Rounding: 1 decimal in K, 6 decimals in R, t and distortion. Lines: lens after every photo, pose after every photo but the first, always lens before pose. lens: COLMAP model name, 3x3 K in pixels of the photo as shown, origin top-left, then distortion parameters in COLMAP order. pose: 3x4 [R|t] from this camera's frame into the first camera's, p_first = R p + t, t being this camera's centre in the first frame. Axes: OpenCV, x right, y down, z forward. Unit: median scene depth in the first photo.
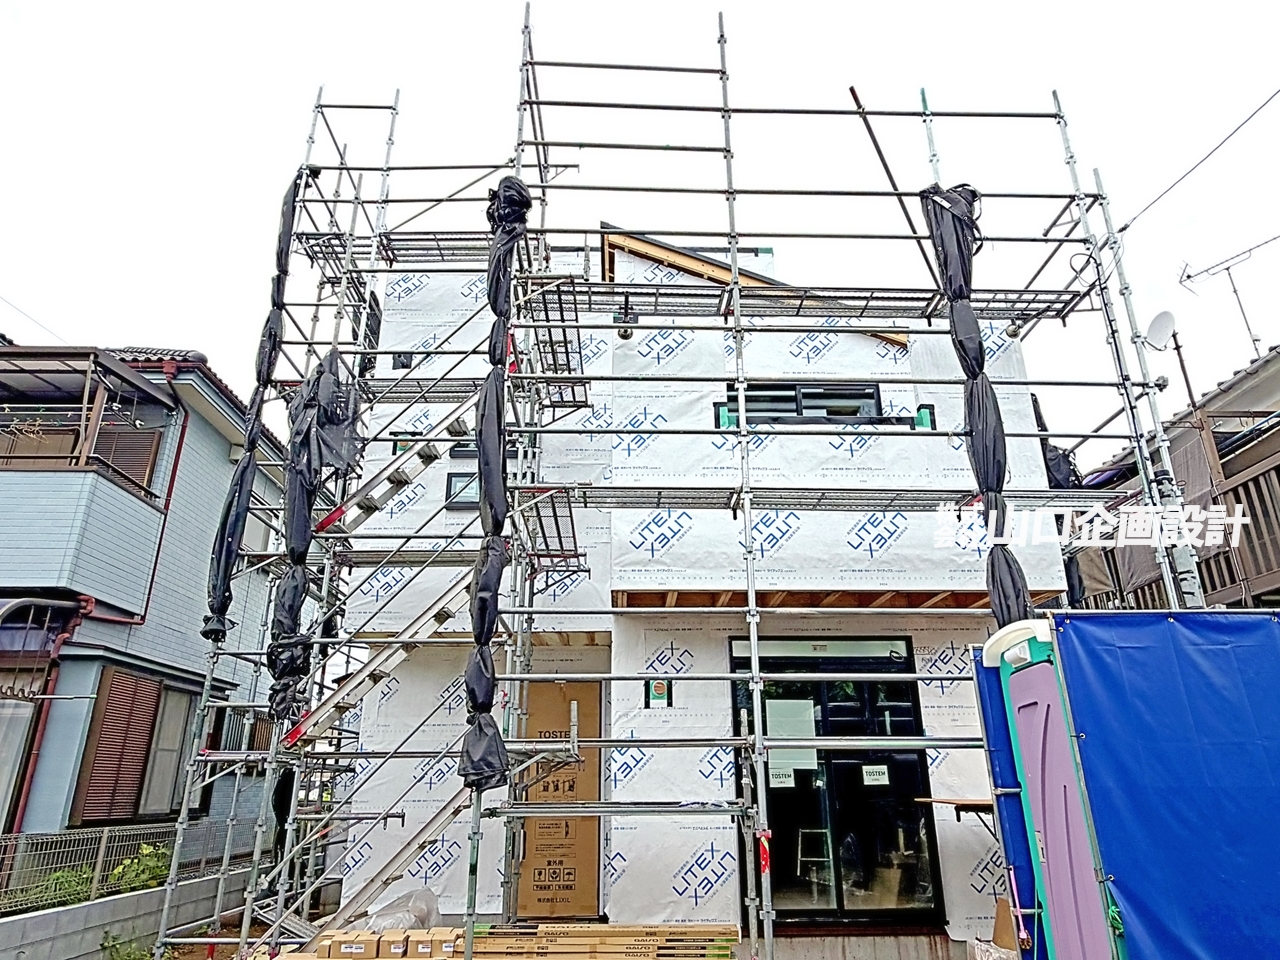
lens RADIAL K [[839.0, 0, 646.1], [0, 839.0, 479.4], [0, 0, 1]] dist [-0.000357, 0.001388]
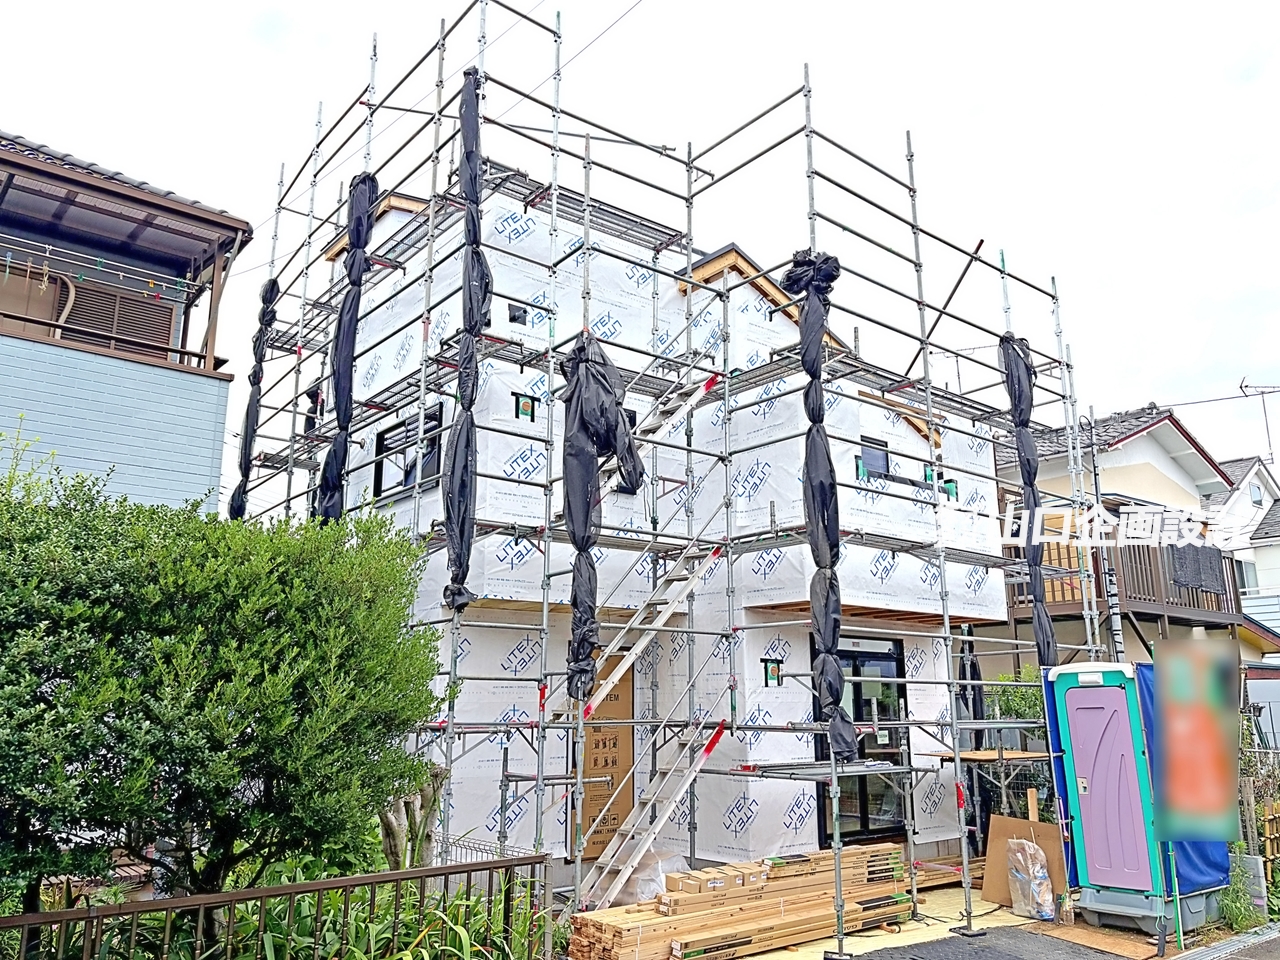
lens RADIAL K [[1014.7, 0, 638.6], [0, 1014.7, 485.2], [0, 0, 1]] dist [0.042134, -0.028683]
pose [[0.780967, 0.138297, 0.609069, -1.073401], [-0.221221, 0.973207, 0.062678, -0.069292], [-0.584082, -0.183689, 0.790637, -0.028753]]
